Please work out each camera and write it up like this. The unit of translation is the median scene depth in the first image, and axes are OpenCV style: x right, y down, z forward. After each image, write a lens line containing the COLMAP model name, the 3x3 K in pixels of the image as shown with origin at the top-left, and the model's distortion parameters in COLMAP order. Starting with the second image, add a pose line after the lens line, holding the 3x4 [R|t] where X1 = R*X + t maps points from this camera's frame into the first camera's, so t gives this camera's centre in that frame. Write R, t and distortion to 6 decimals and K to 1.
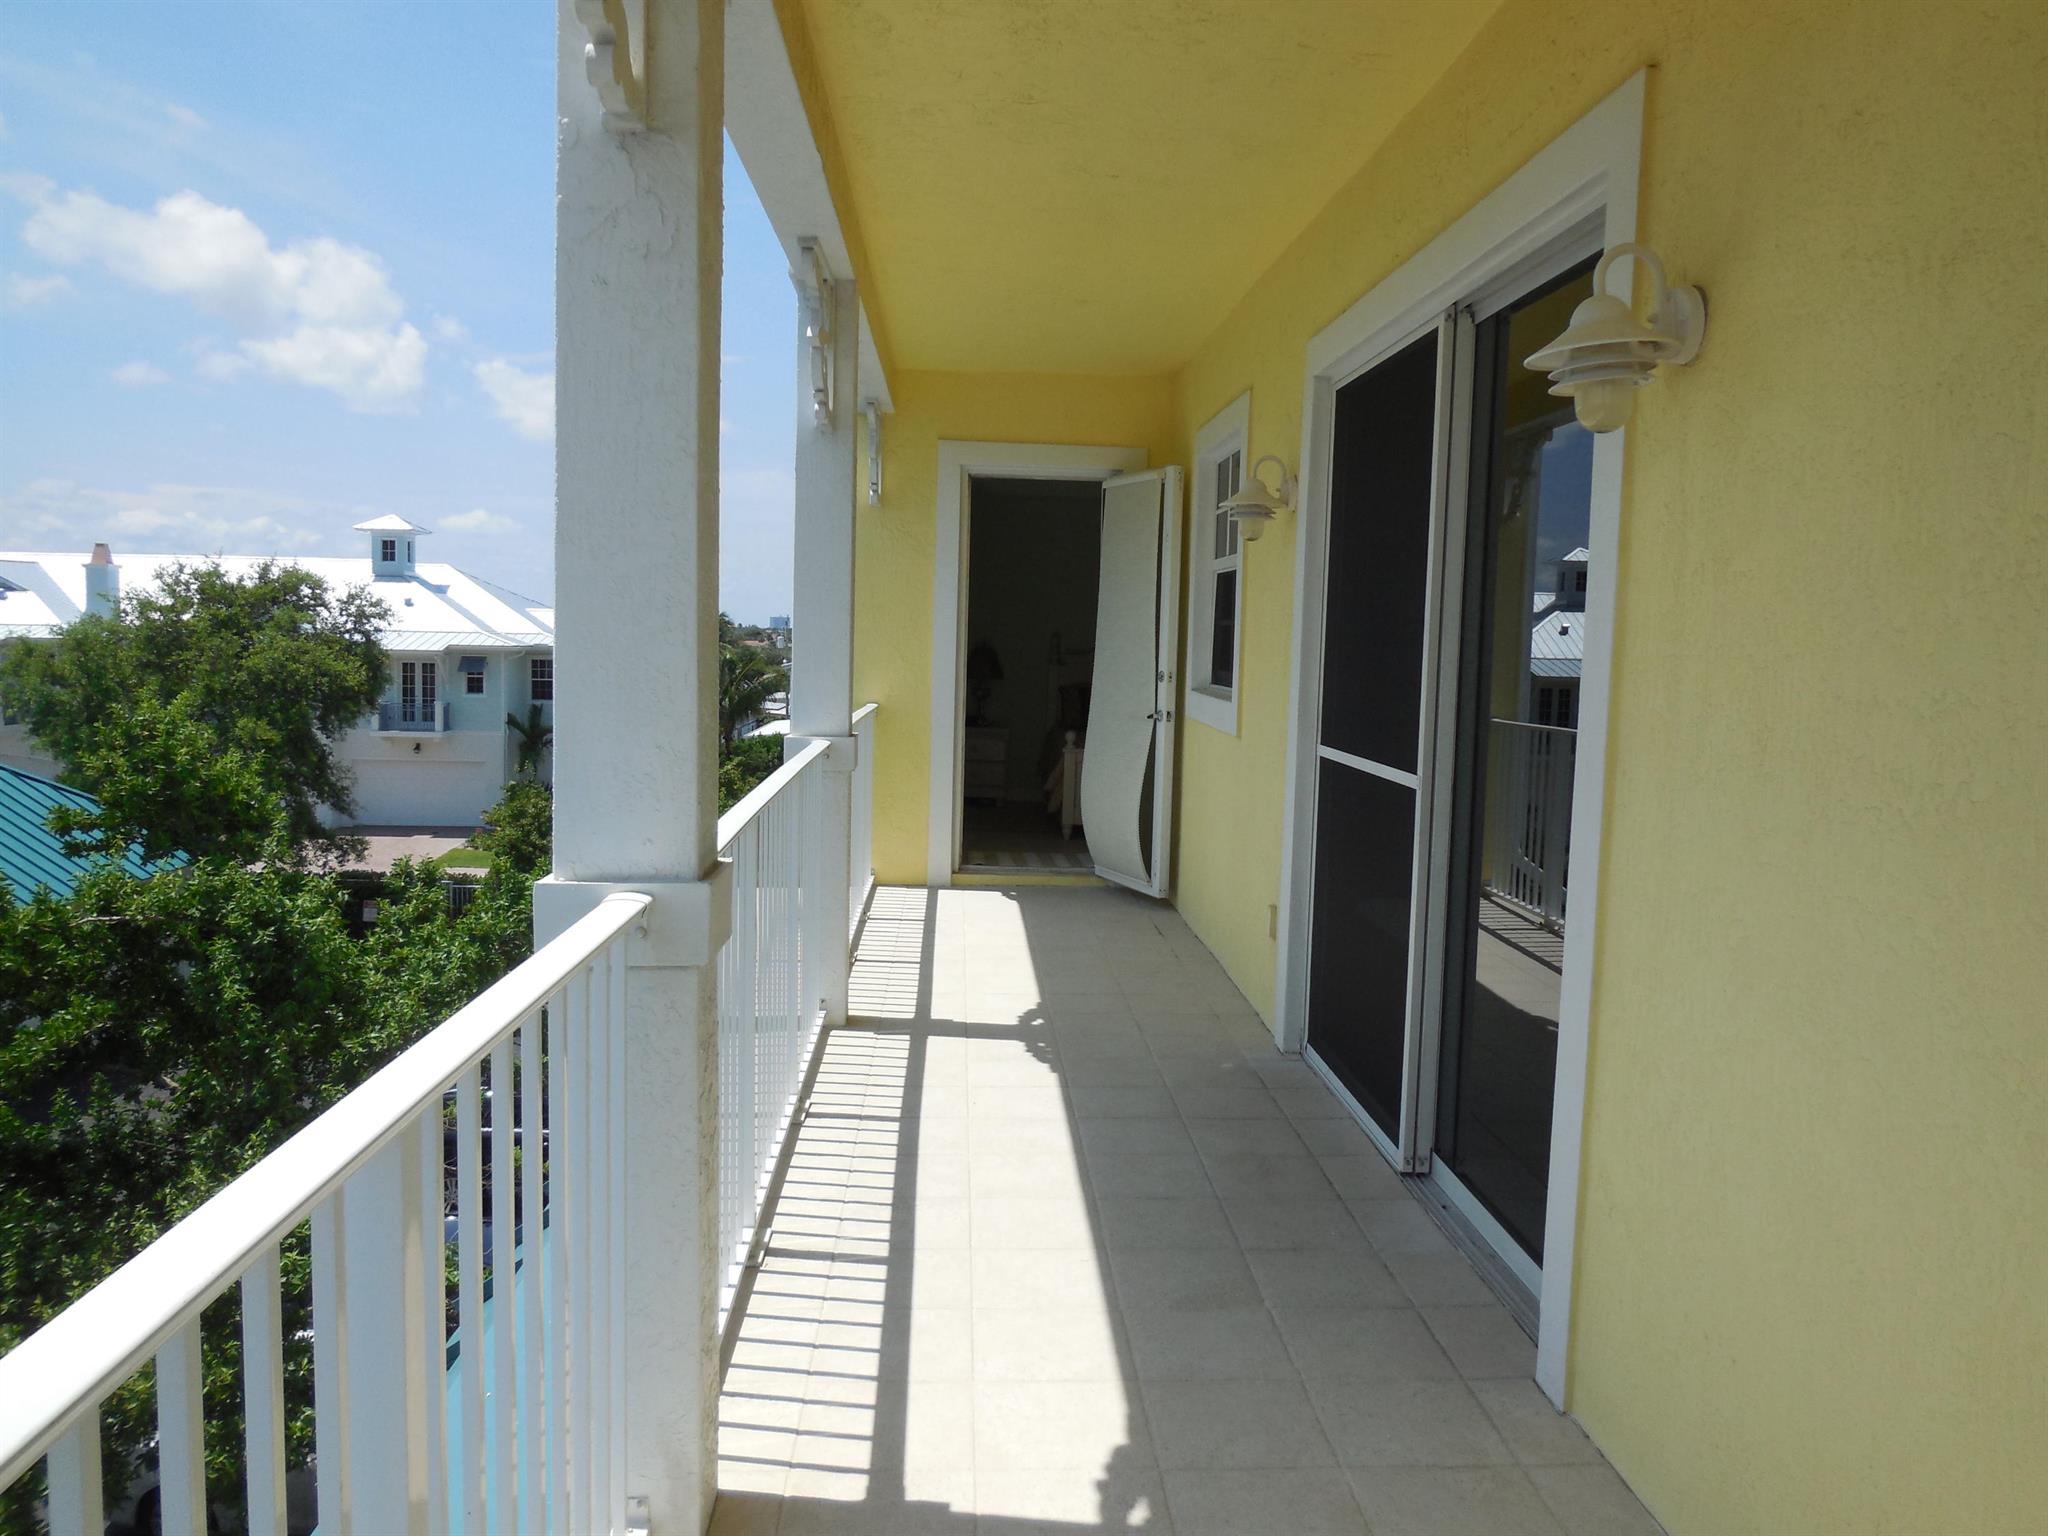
lens RADIAL K [[1523.6, 0, 1029.2], [0, 1523.6, 755.6], [0, 0, 1]] dist [-0.035693, 0.028220]
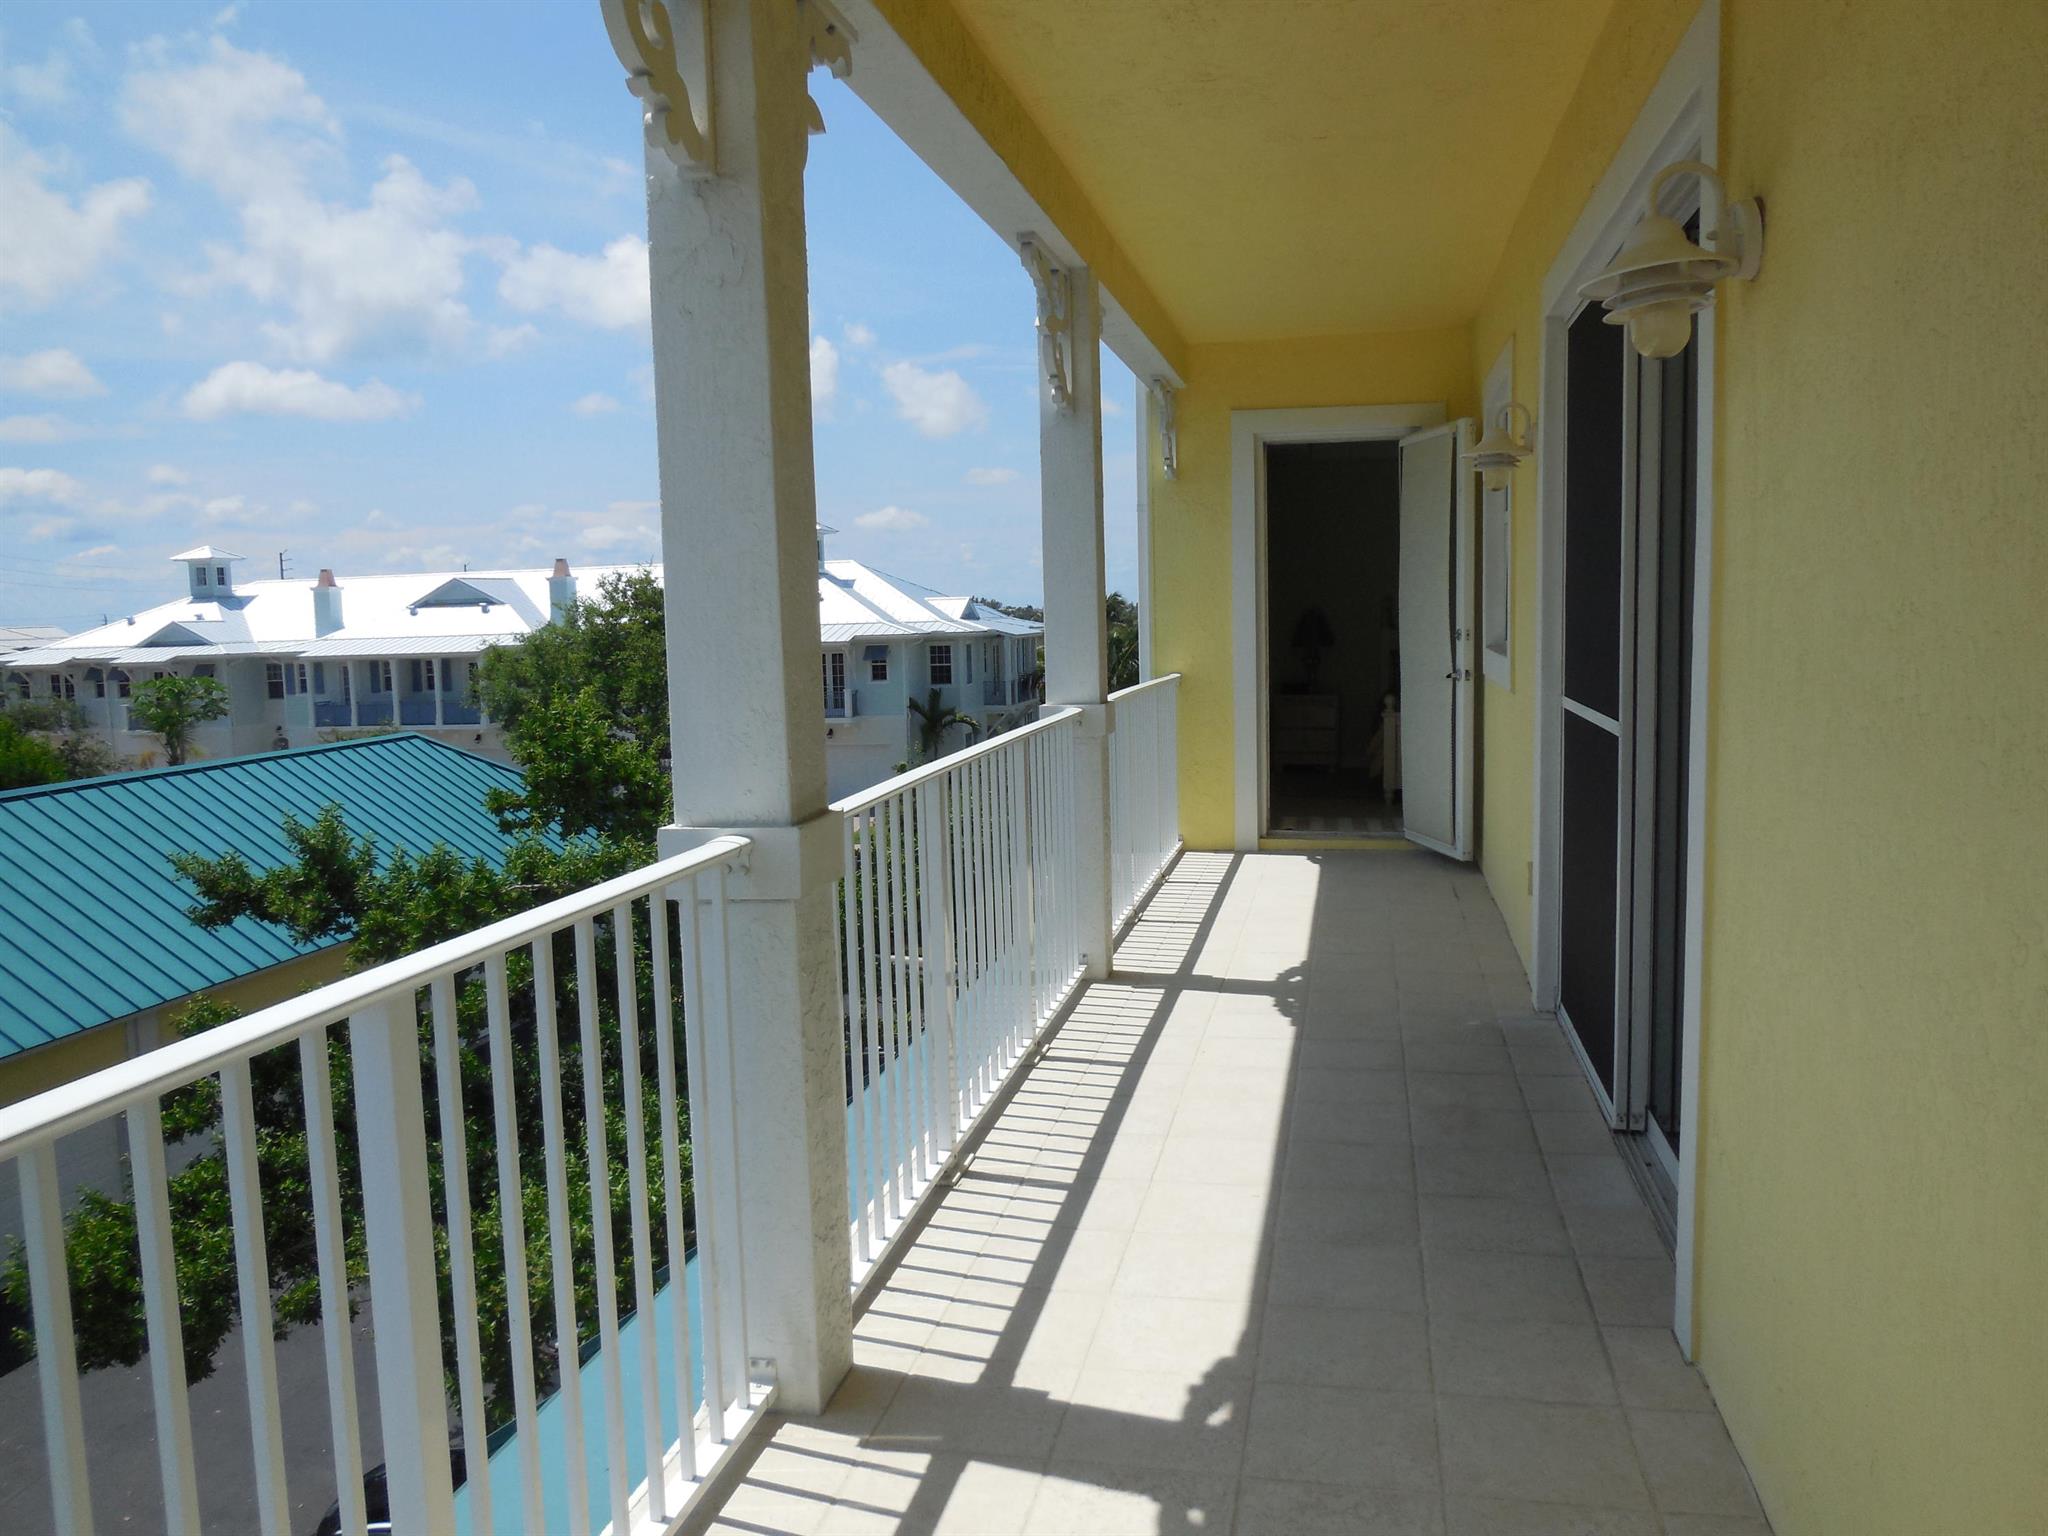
lens RADIAL K [[1523.6, 0, 1029.2], [0, 1523.6, 755.6], [0, 0, 1]] dist [-0.035693, 0.028220]
pose [[0.965554, -0.023745, -0.259116, 0.102149], [0.028038, 0.999524, 0.012886, 0.007946], [0.258687, -0.019708, 0.965760, -0.025225]]
